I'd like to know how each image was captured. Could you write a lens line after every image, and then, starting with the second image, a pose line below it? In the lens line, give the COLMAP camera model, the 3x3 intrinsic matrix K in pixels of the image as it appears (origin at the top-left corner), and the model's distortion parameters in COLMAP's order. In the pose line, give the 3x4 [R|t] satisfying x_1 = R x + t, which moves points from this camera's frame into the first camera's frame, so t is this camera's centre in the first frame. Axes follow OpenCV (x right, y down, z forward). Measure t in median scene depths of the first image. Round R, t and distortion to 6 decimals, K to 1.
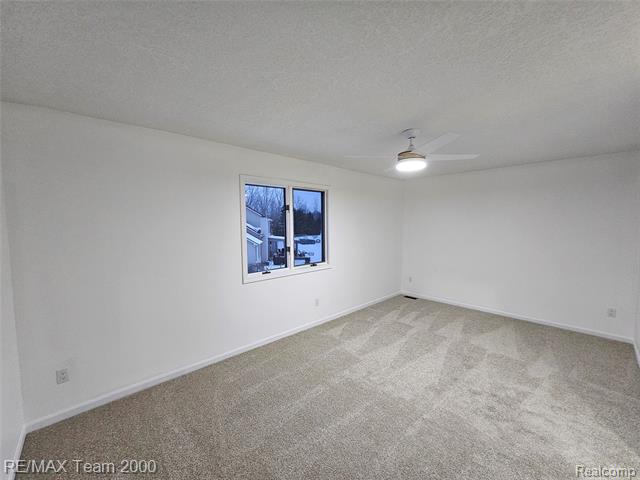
lens RADIAL K [[261.7, 0, 319.2], [0, 261.7, 241.8], [0, 0, 1]] dist [-0.000793, 0.000408]
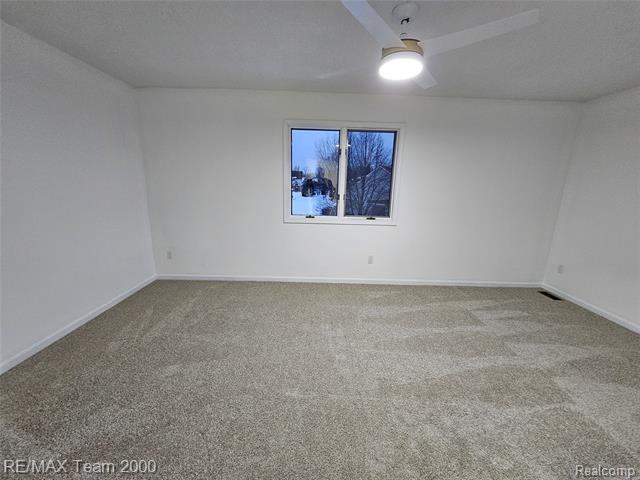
lens RADIAL K [[261.7, 0, 319.2], [0, 261.7, 241.8], [0, 0, 1]] dist [-0.000793, 0.000408]
pose [[0.733787, 0.179753, -0.655168, 0.463857], [-0.082728, 0.980828, 0.176446, 0.024652], [0.674324, -0.075273, 0.734589, 0.221762]]
